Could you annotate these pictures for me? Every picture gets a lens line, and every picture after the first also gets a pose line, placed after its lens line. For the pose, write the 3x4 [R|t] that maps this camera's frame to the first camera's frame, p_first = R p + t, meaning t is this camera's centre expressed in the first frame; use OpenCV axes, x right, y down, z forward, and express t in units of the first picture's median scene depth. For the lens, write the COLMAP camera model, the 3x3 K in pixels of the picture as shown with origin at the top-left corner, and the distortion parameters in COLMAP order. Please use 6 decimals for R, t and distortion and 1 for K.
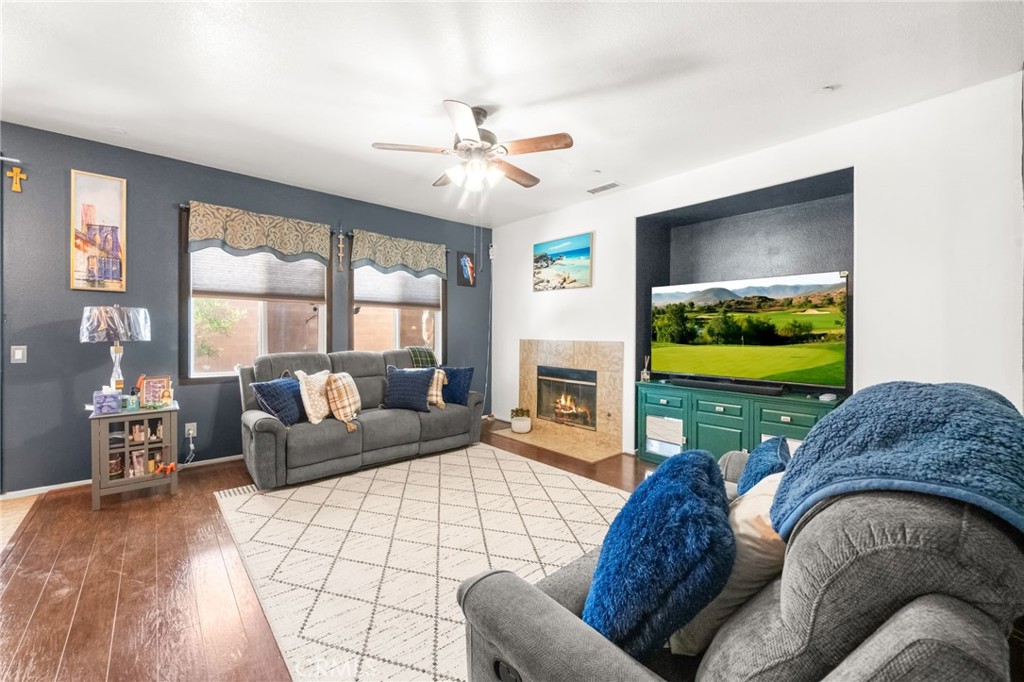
lens RADIAL K [[408.4, 0, 510.7], [0, 408.4, 336.4], [0, 0, 1]] dist [-0.007573, 0.001202]
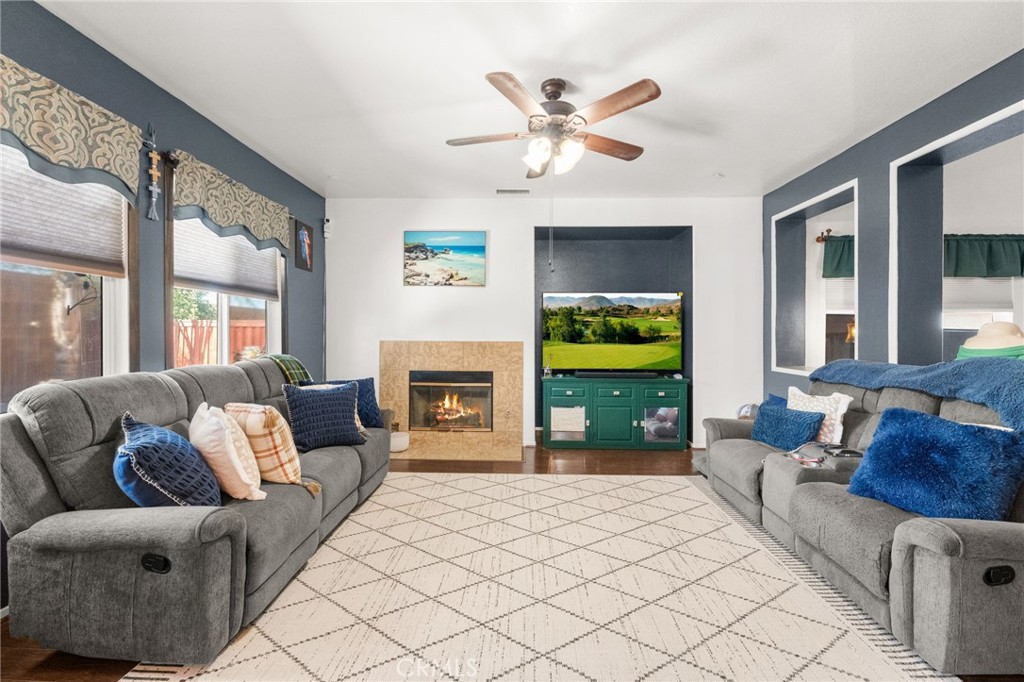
lens RADIAL K [[408.4, 0, 510.6], [0, 408.4, 338.8], [0, 0, 1]] dist [-0.007573, 0.001202]
pose [[0.683505, -0.011200, 0.729860, -0.516740], [0.006547, 0.999936, 0.009213, -0.003929], [-0.729917, -0.001519, 0.683534, 0.301384]]
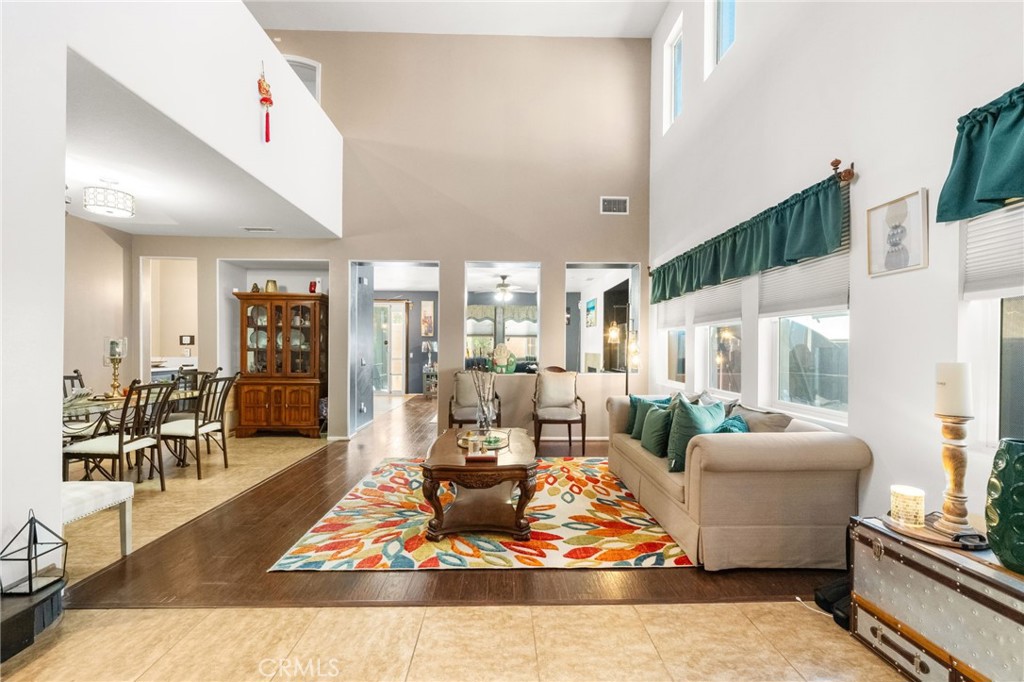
lens RADIAL K [[408.4, 0, 509.9], [0, 408.4, 348.6], [0, 0, 1]] dist [-0.007573, 0.001202]
pose [[0.765009, -0.002535, -0.644015, 1.235846], [-0.004758, 0.999943, -0.009587, 0.010861], [0.644002, 0.010398, 0.764953, -0.832482]]
